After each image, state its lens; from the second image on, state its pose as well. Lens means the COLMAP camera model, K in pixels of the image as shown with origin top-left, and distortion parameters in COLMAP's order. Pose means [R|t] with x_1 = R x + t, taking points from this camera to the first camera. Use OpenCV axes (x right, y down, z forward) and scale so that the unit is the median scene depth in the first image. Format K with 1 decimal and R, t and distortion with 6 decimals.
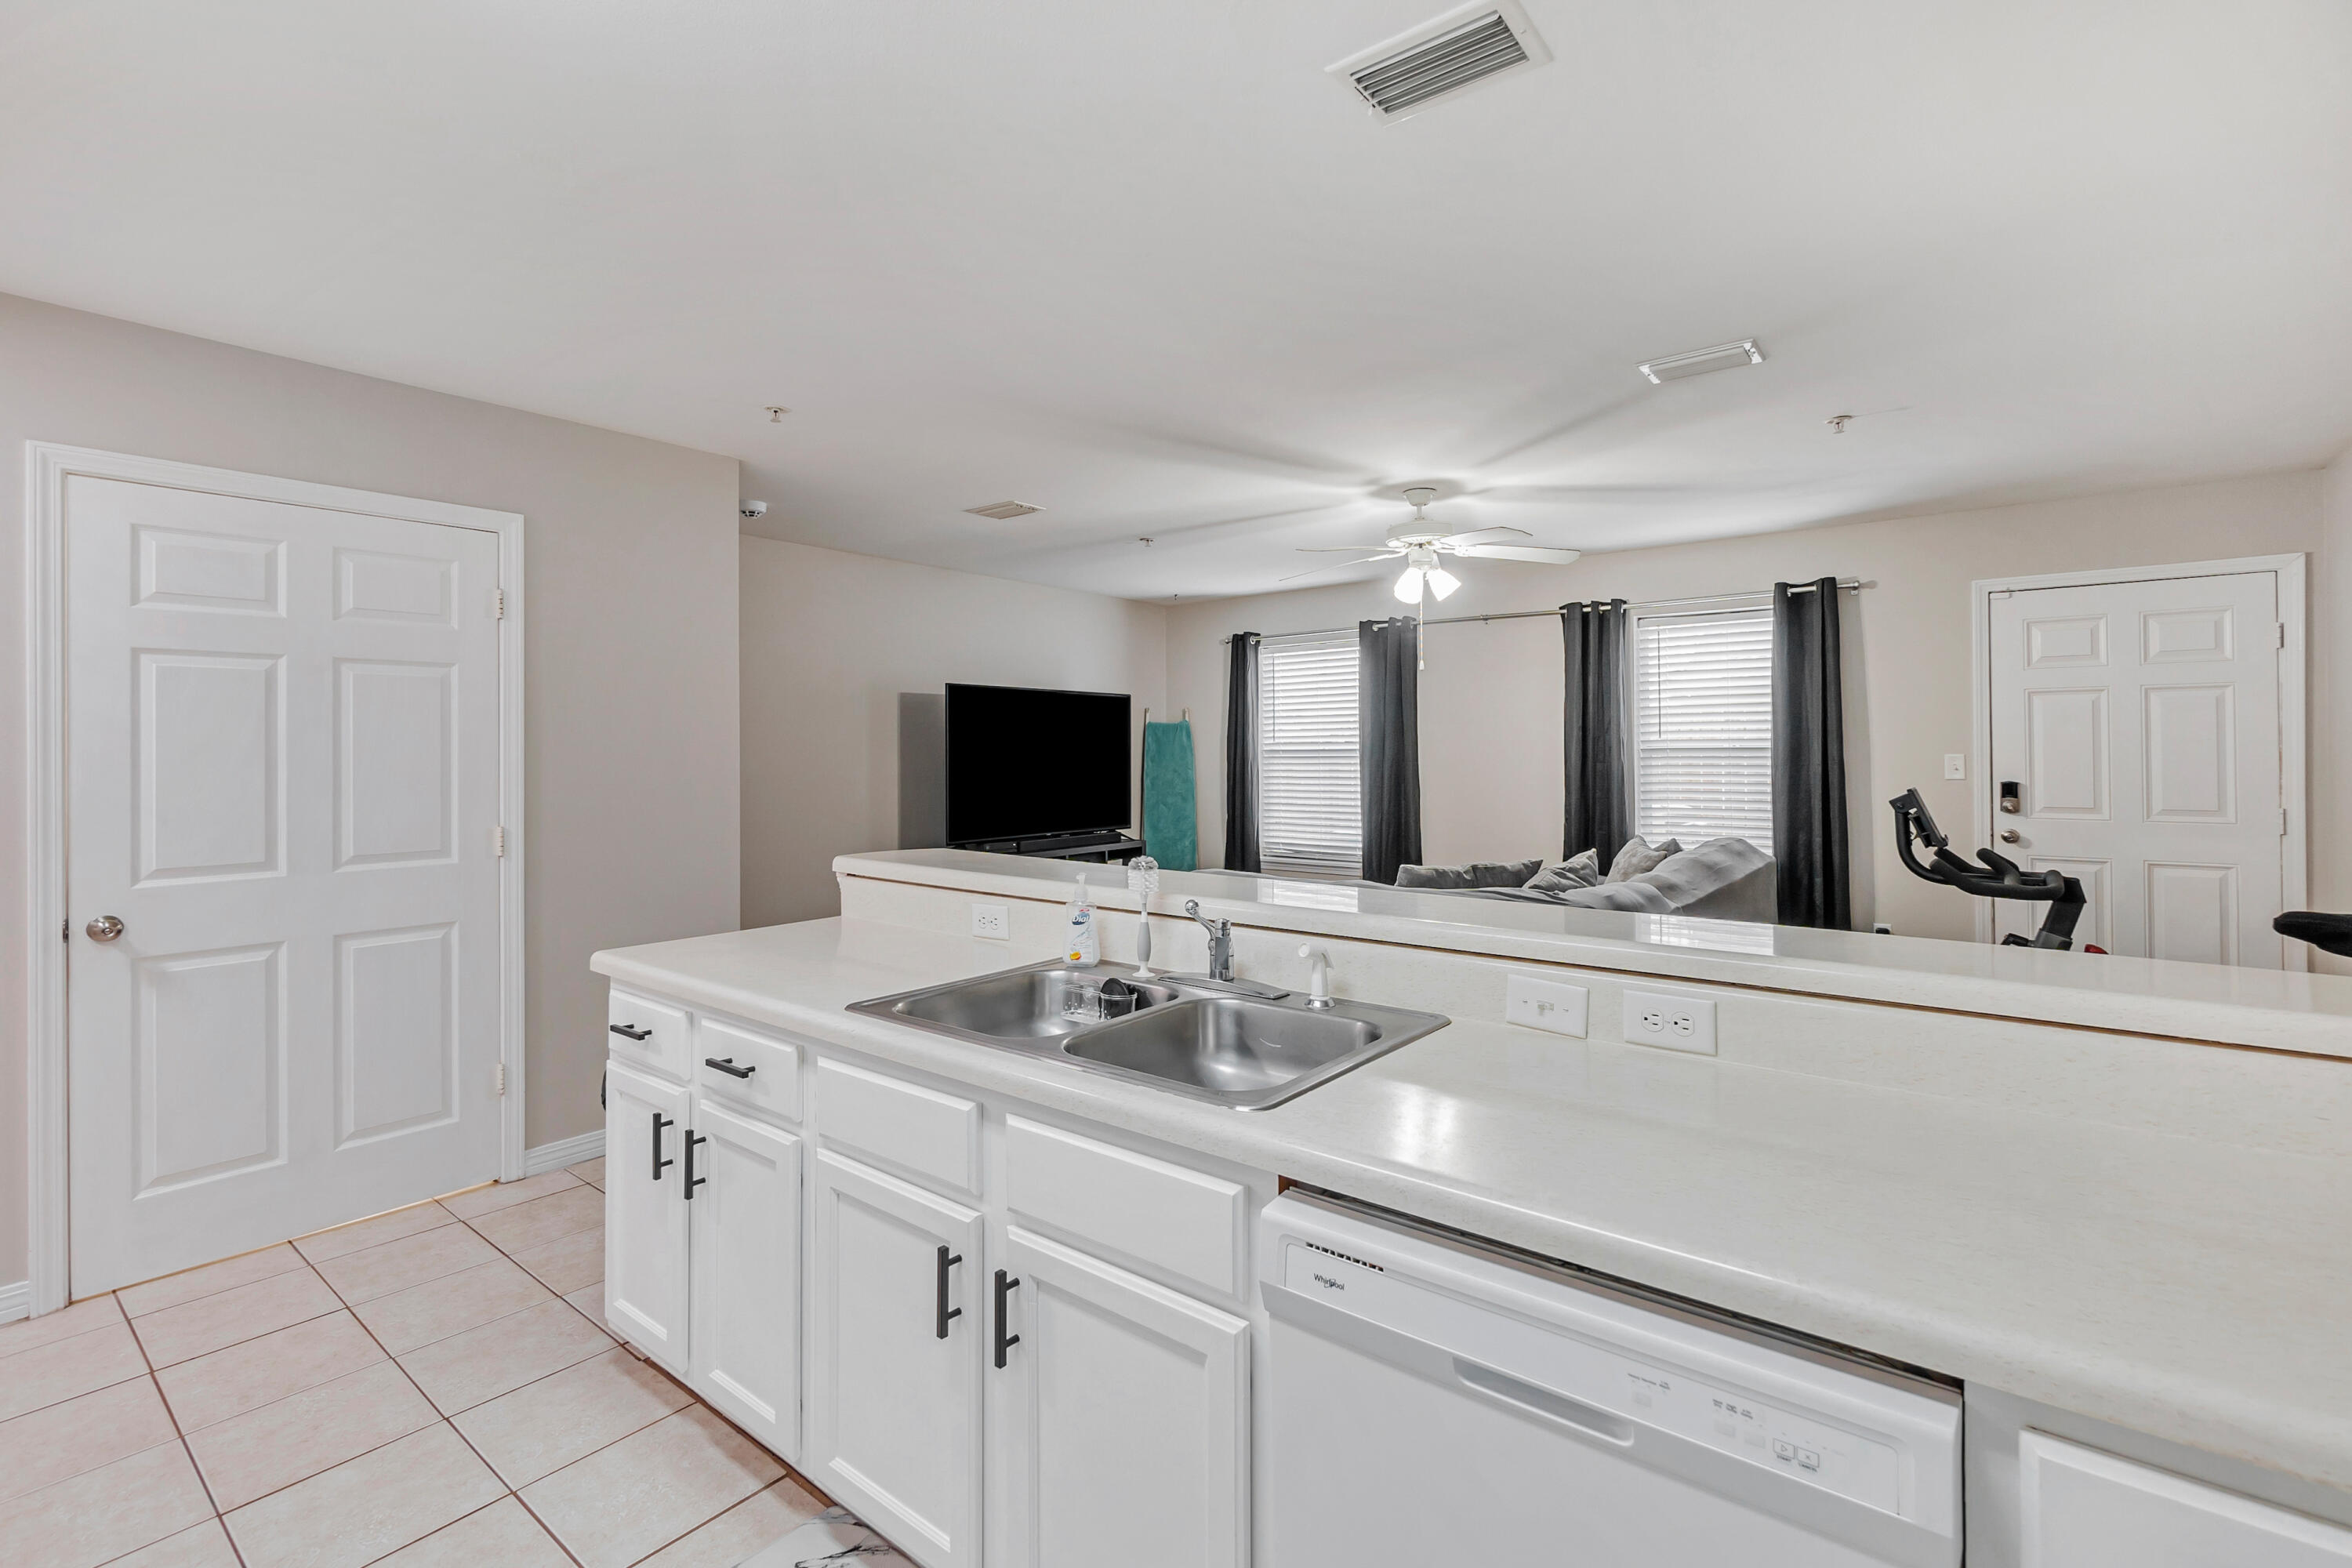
lens RADIAL K [[1036.3, 0, 1185.4], [0, 1036.3, 742.8], [0, 0, 1]] dist [0.005248, 0.000216]
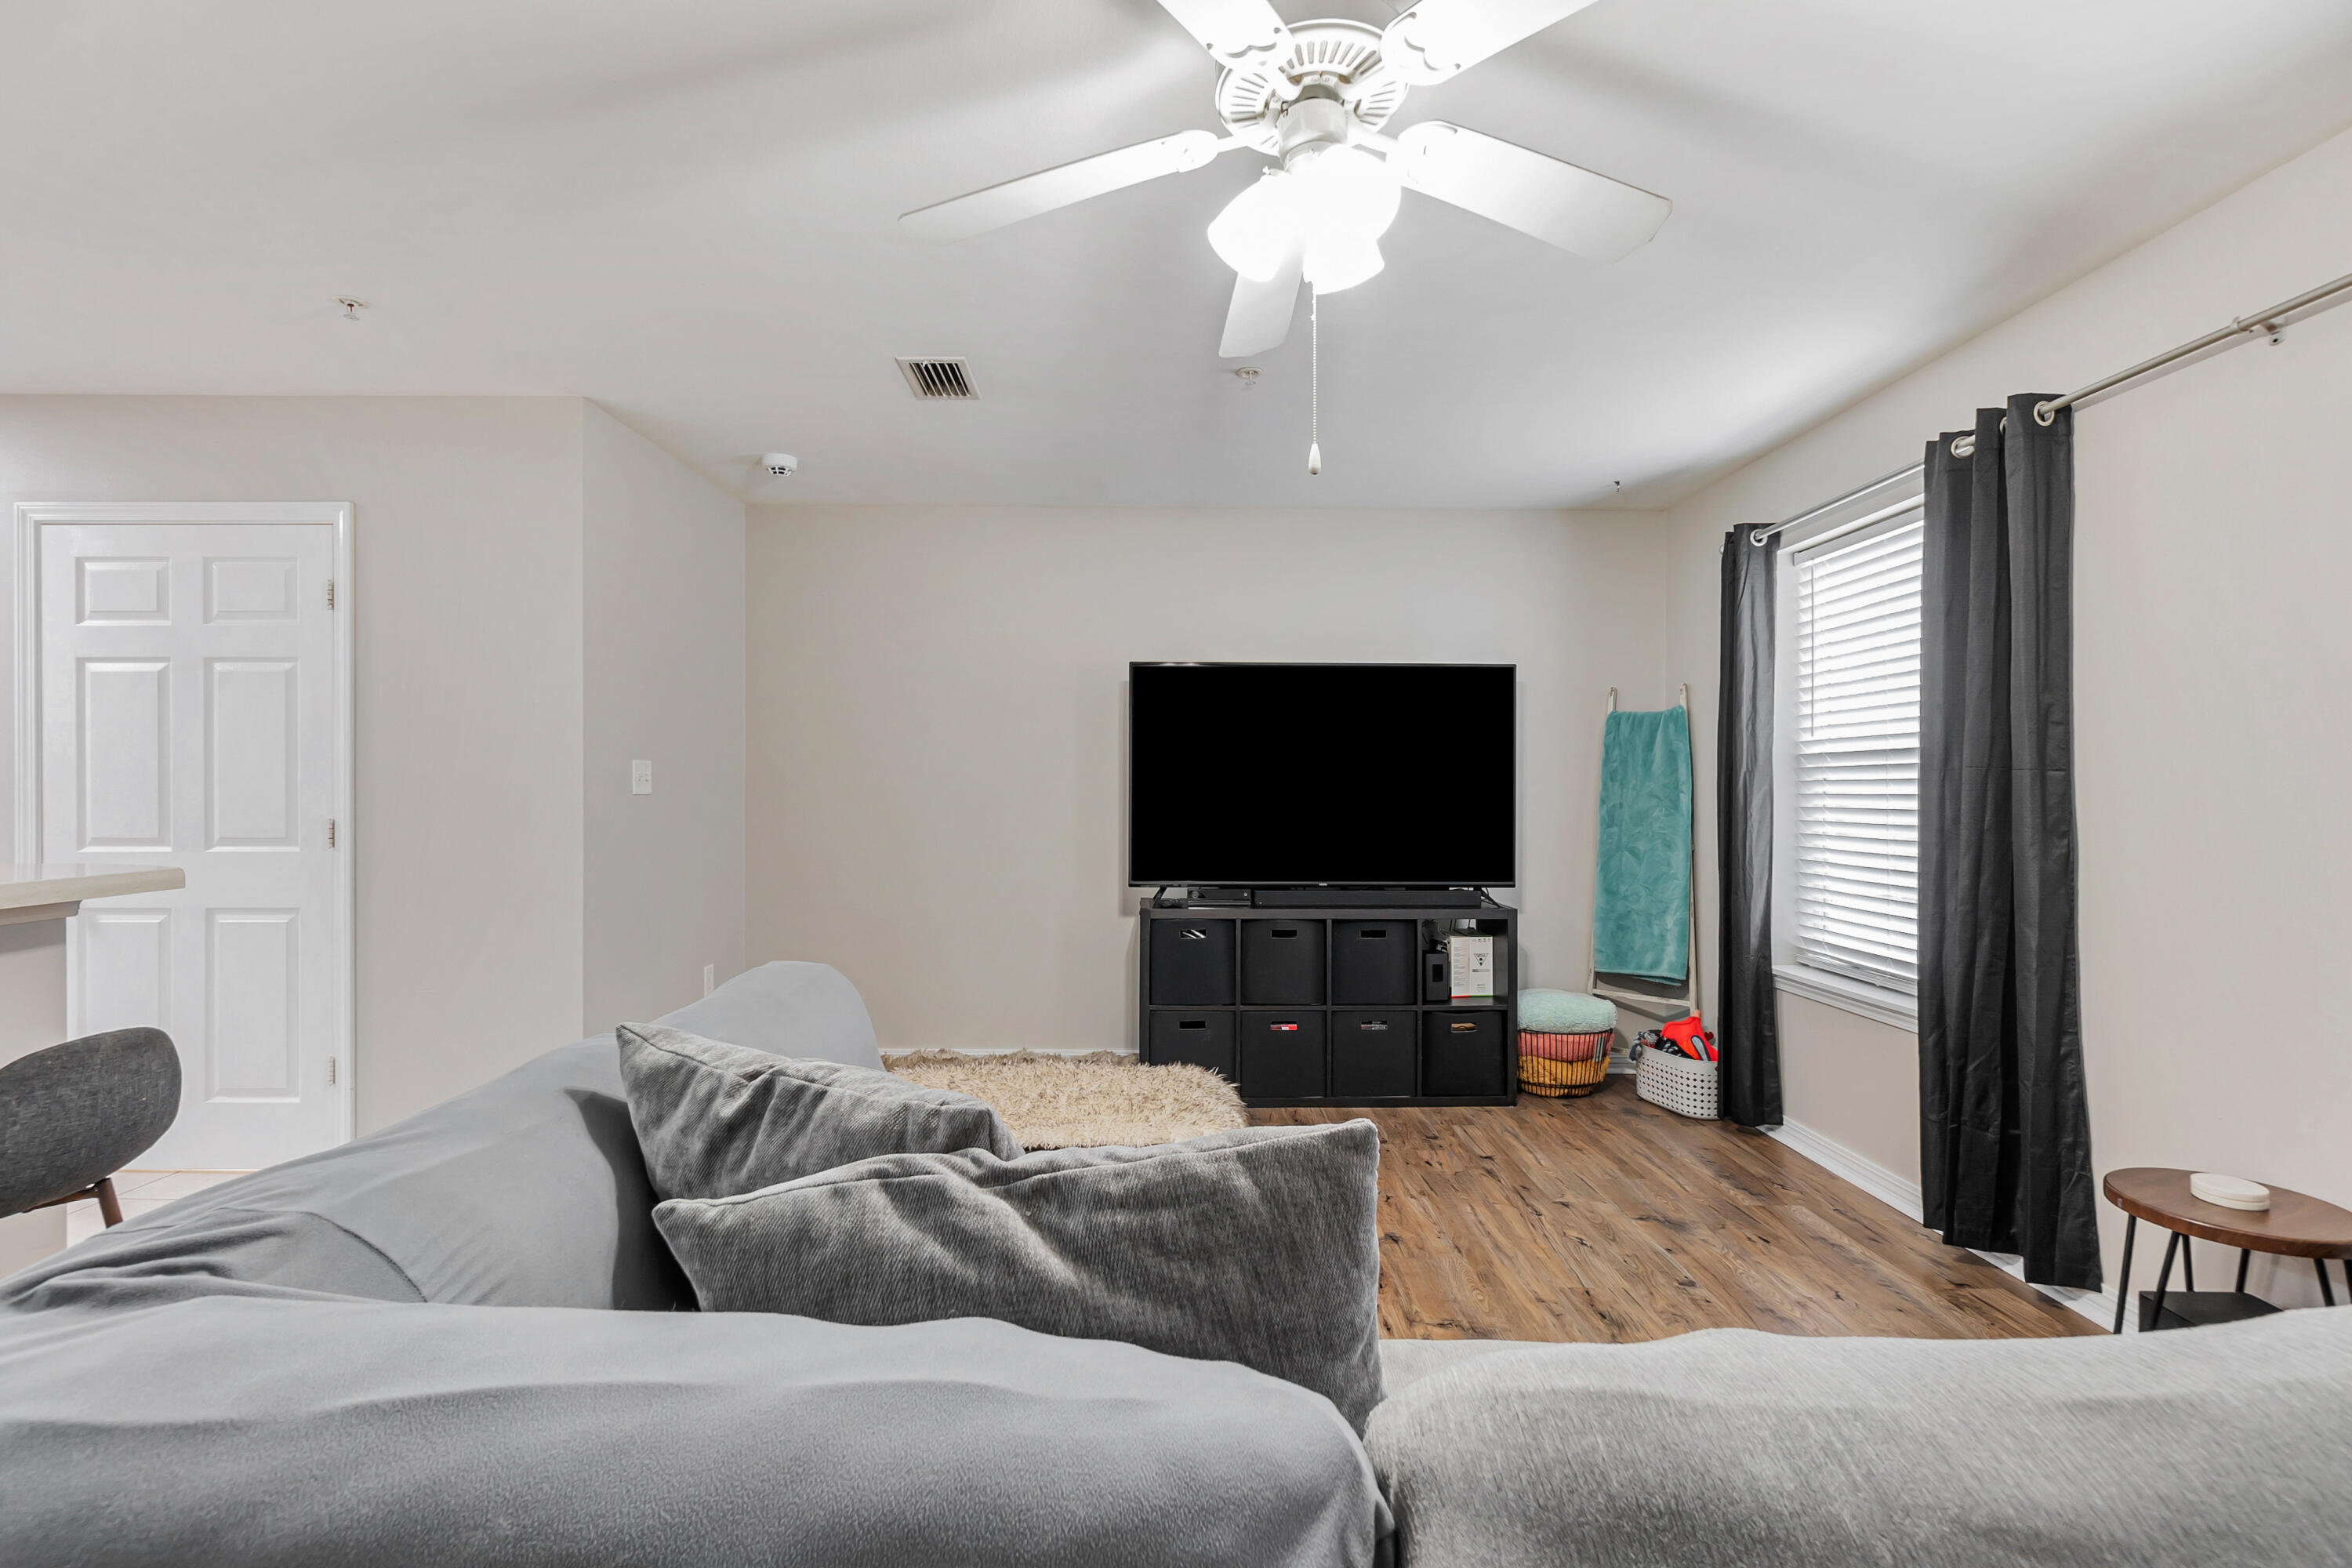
lens RADIAL K [[1037.0, 0, 1176.0], [0, 1037.0, 784.0], [0, 0, 1]] dist [0.013140, 0.000110]
pose [[0.621412, 0.009008, -0.783432, 0.314807], [-0.001910, 0.999948, 0.009983, 0.017989], [0.783482, -0.004708, 0.621397, 0.499588]]
